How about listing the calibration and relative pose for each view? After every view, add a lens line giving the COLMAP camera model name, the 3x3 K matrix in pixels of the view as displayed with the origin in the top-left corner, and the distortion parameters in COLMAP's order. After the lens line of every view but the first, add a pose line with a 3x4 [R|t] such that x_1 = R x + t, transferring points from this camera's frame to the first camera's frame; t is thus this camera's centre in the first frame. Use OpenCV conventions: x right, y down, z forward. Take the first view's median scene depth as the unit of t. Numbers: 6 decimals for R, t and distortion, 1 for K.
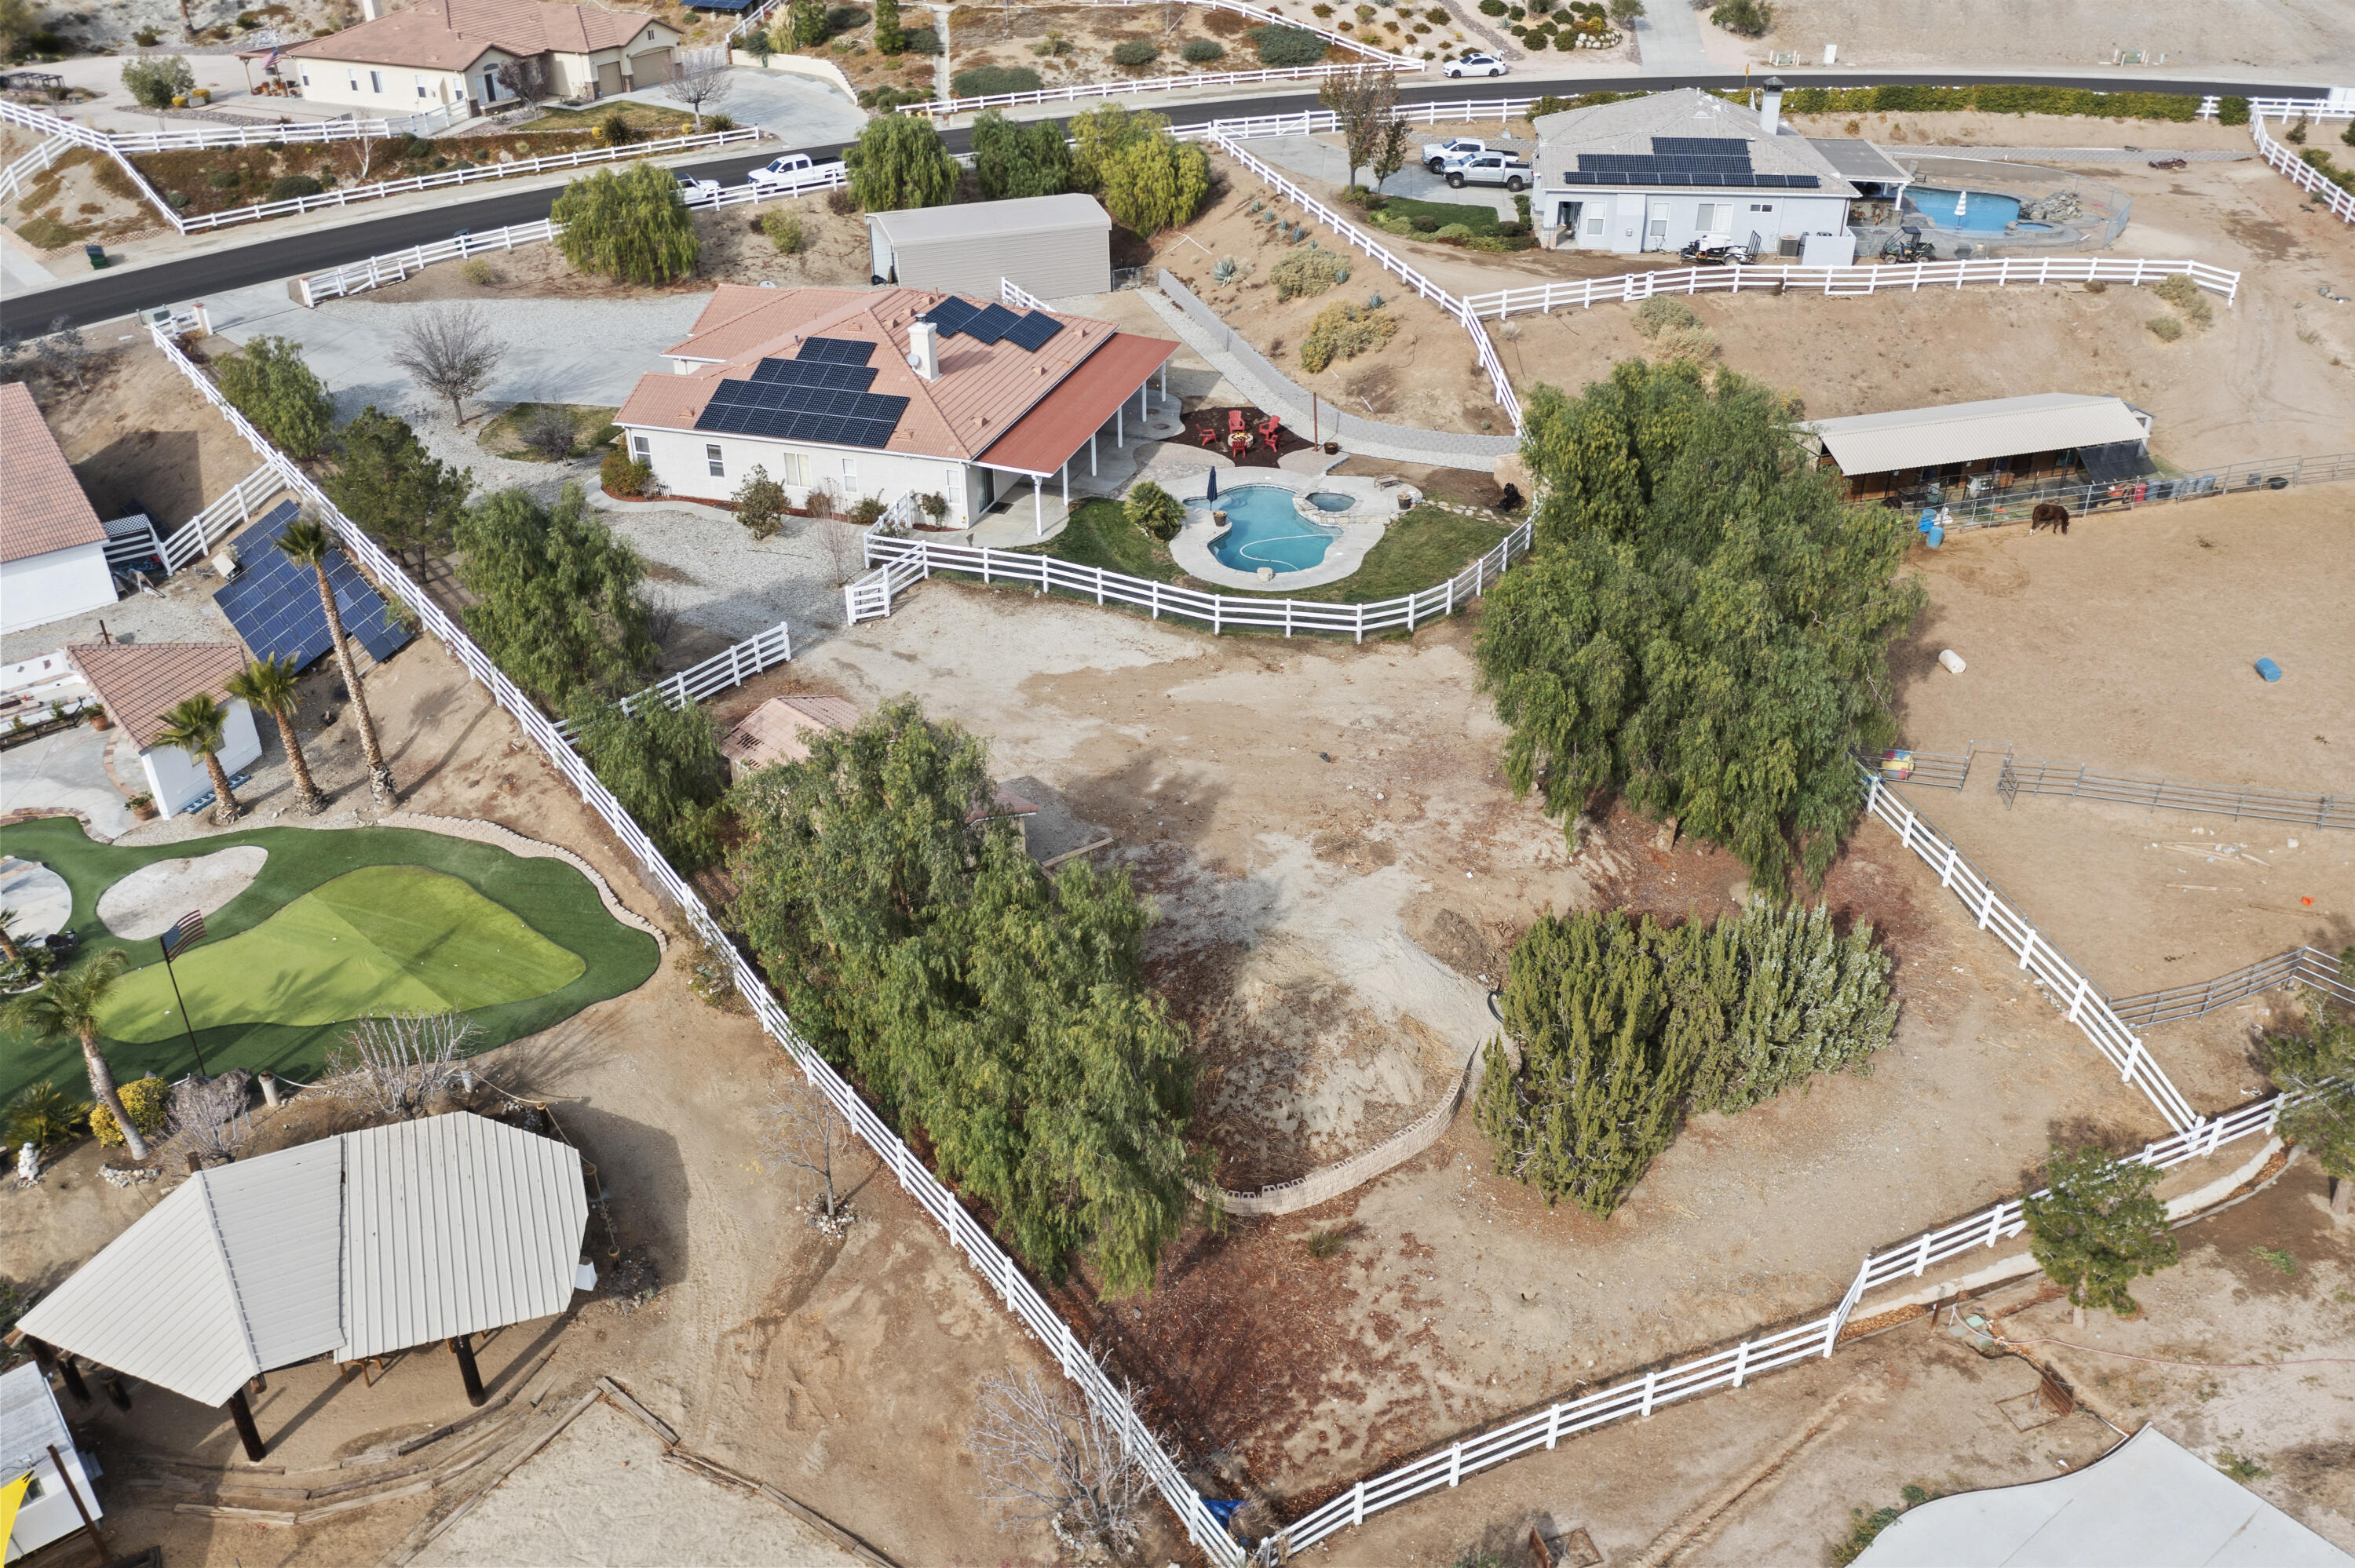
lens RADIAL K [[1855.2, 0, 1174.3], [0, 1855.2, 787.5], [0, 0, 1]] dist [-0.020207, 0.013921]
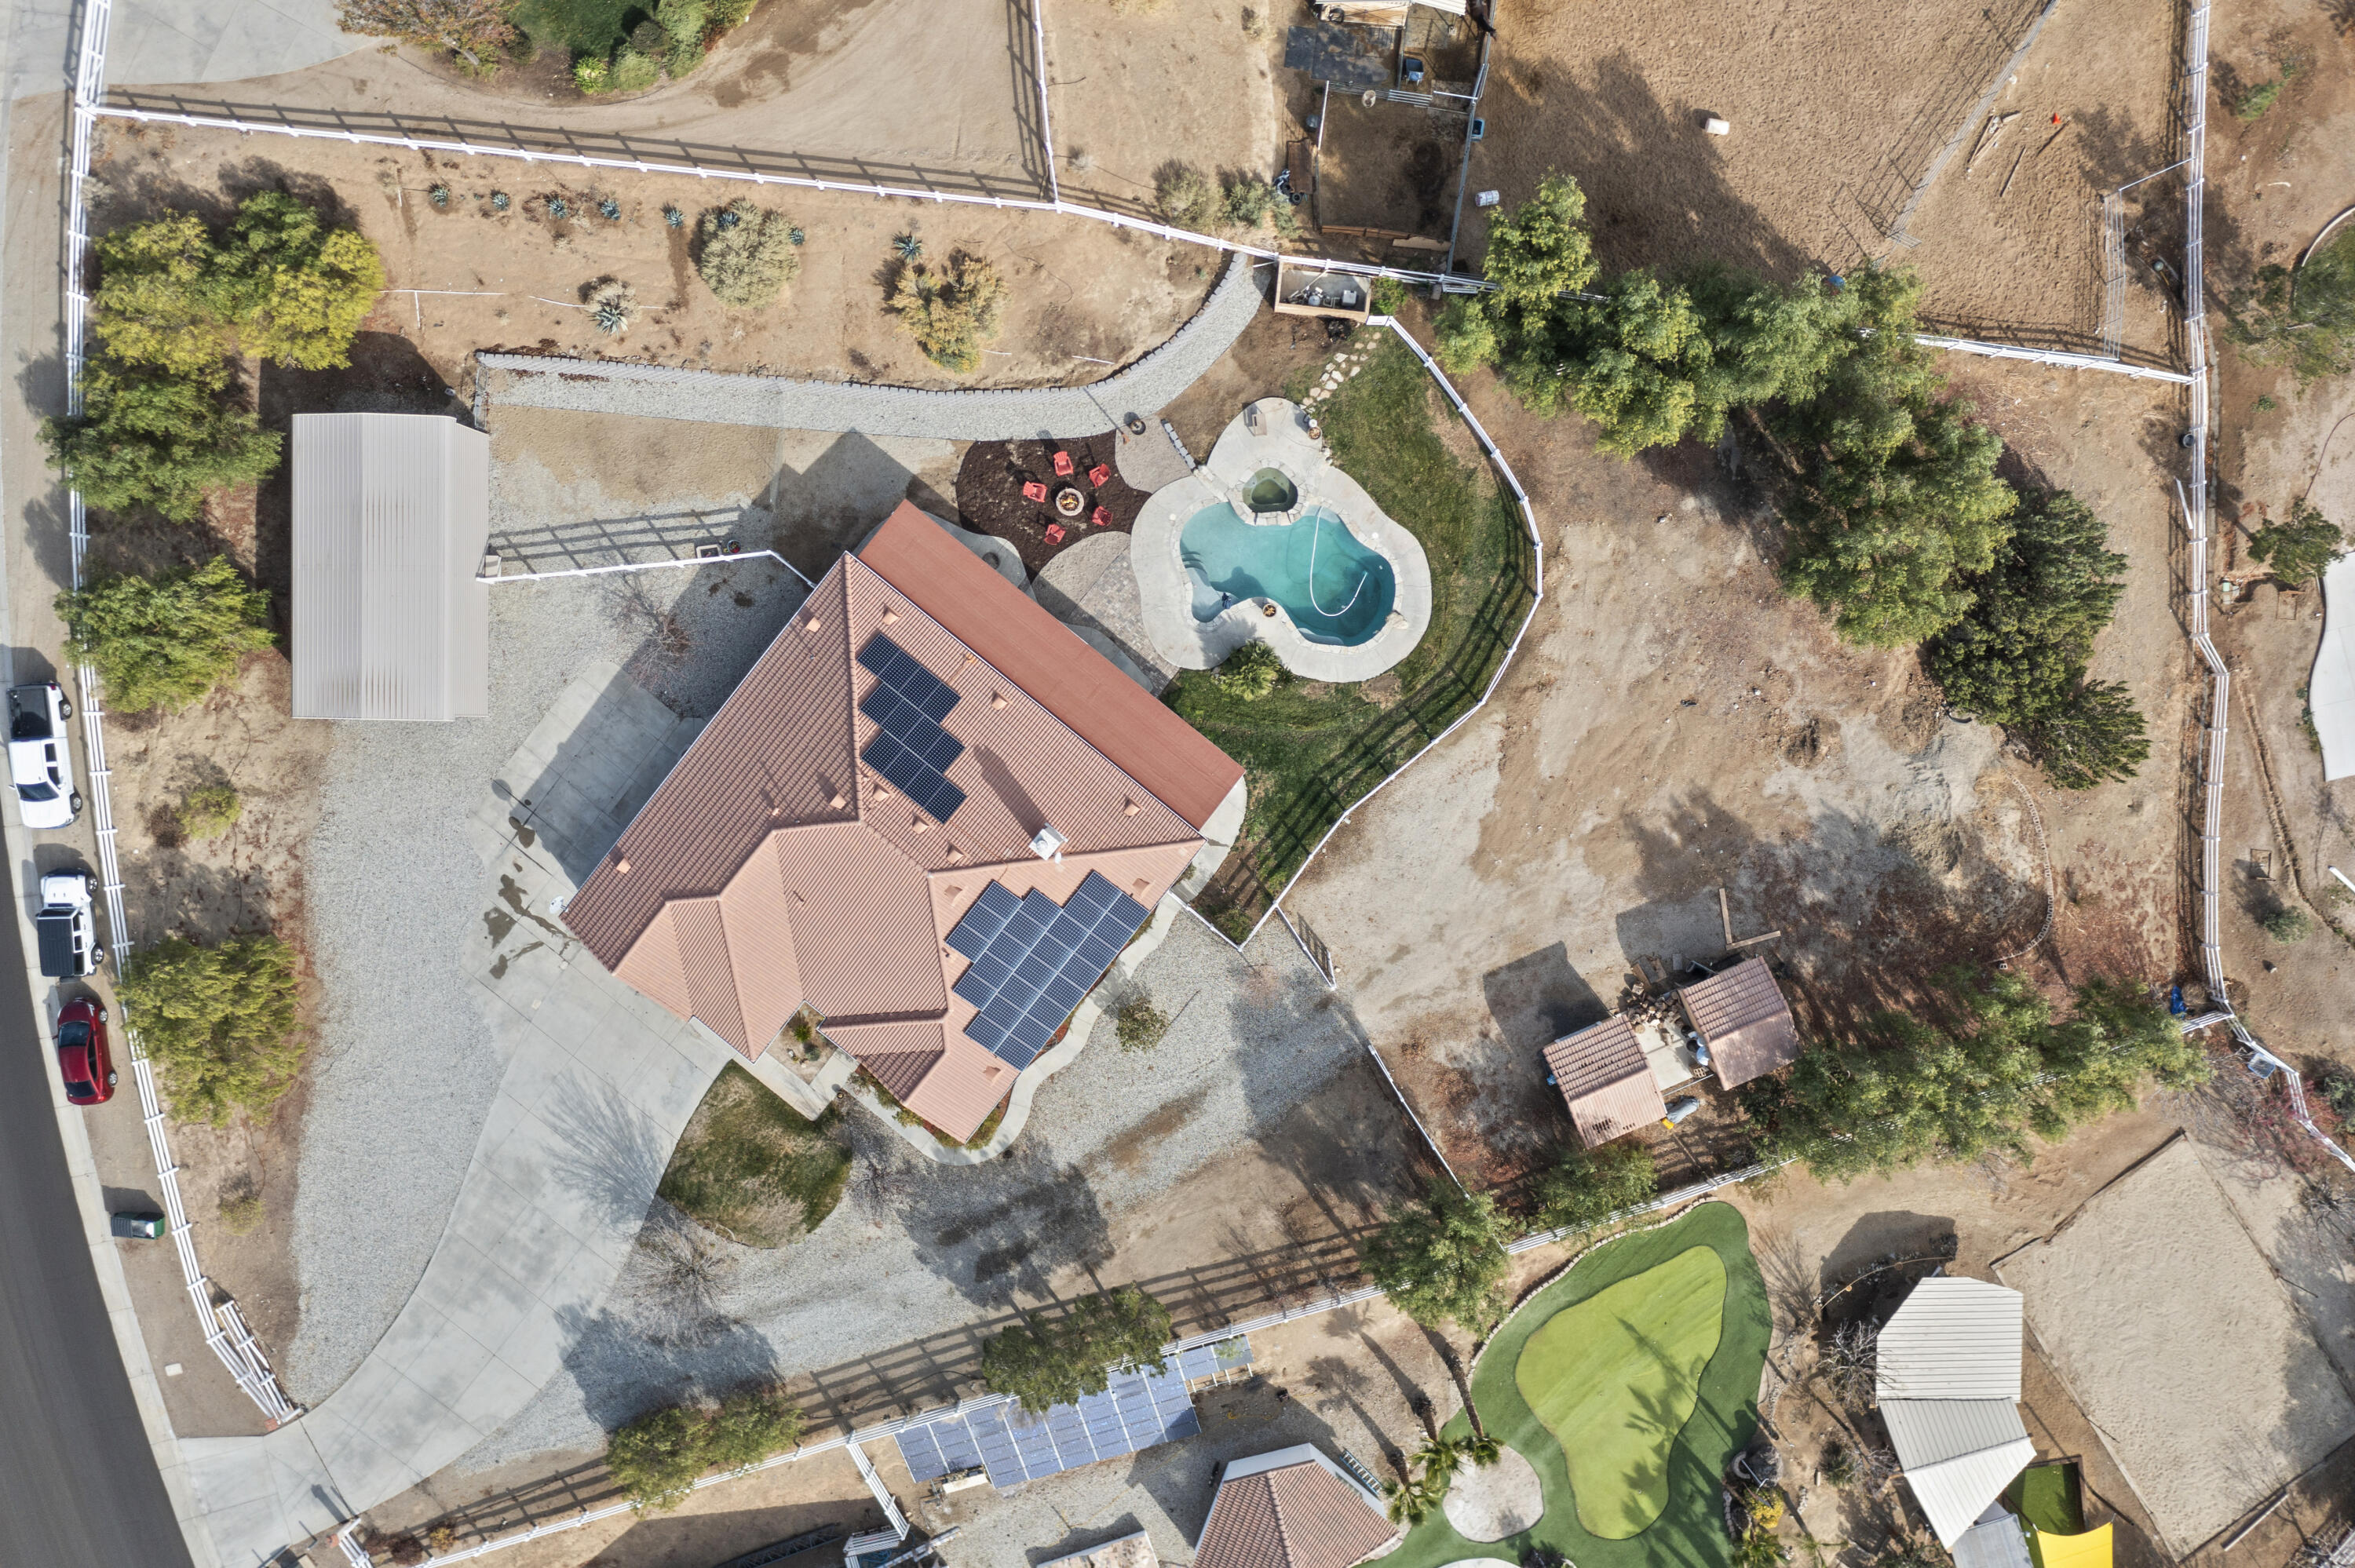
lens RADIAL K [[1855.2, 0, 1188.8], [0, 1855.2, 787.5], [0, 0, 1]] dist [-0.020207, 0.013921]
pose [[0.372164, -0.927853, -0.024143, -0.051356], [0.485971, 0.172631, 0.856756, -0.901435], [-0.790776, -0.330587, 0.515157, 0.402769]]
